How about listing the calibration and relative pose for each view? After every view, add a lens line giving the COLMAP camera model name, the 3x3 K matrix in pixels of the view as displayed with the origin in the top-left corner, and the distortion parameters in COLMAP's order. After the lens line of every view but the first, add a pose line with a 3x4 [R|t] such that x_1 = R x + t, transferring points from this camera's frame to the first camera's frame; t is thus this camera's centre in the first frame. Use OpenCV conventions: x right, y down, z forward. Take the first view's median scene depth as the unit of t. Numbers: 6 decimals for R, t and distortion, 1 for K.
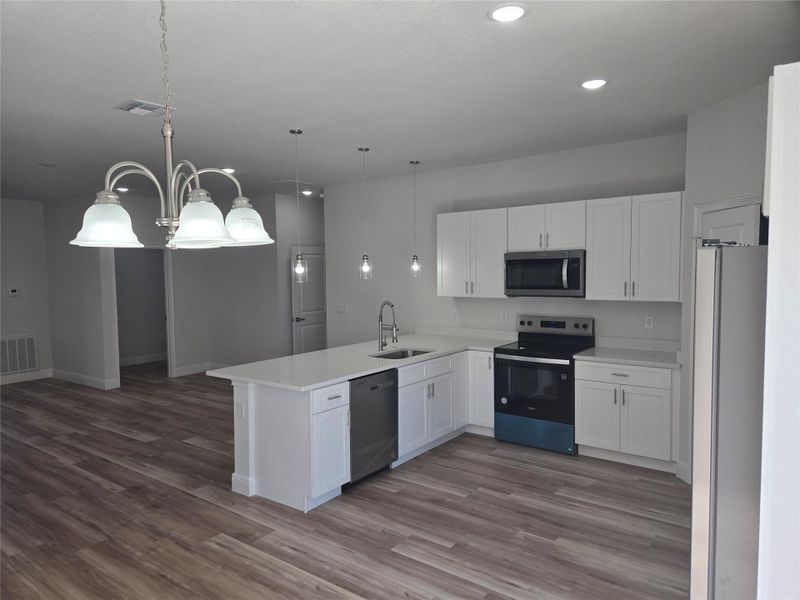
lens RADIAL K [[540.2, 0, 374.5], [0, 540.2, 290.8], [0, 0, 1]] dist [0.036274, -0.015573]
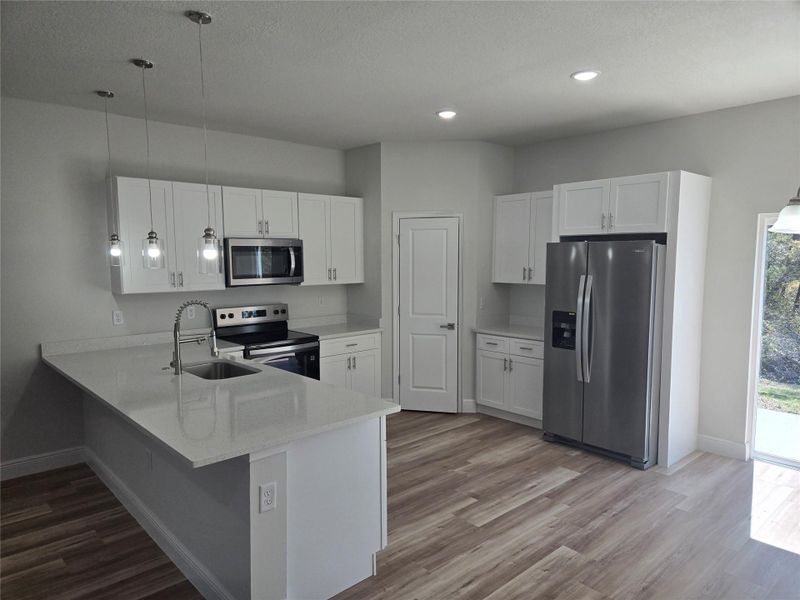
lens RADIAL K [[540.2, 0, 400.6], [0, 540.2, 302.2], [0, 0, 1]] dist [0.036274, -0.015573]
pose [[0.163713, -0.077278, 0.983477, -0.707768], [0.033561, 0.996786, 0.072737, -0.025006], [-0.985937, 0.021099, 0.165780, 0.691222]]
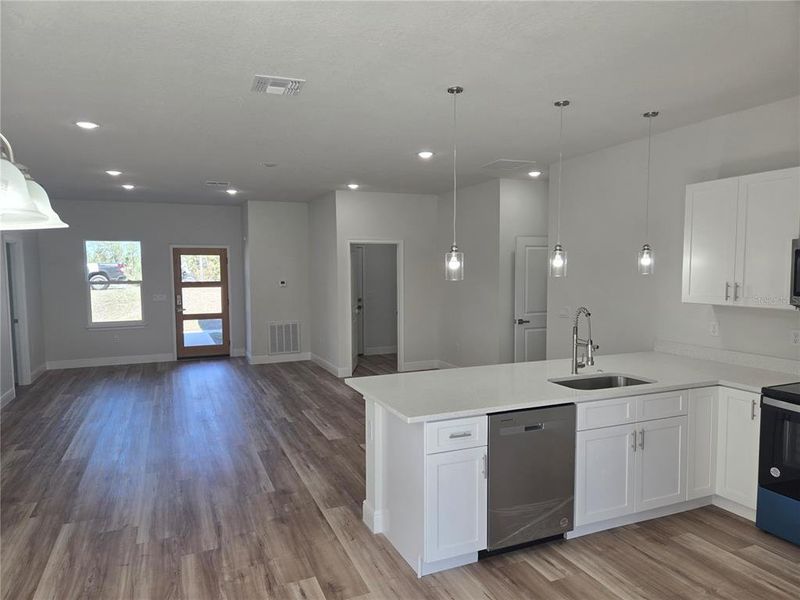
lens RADIAL K [[541.6, 0, 381.5], [0, 541.6, 301.6], [0, 0, 1]] dist [0.050781, -0.034561]
pose [[0.873486, 0.036978, -0.485442, 0.159164], [-0.021322, 0.999060, 0.037737, -0.012243], [0.486382, -0.022612, 0.873454, 0.245402]]
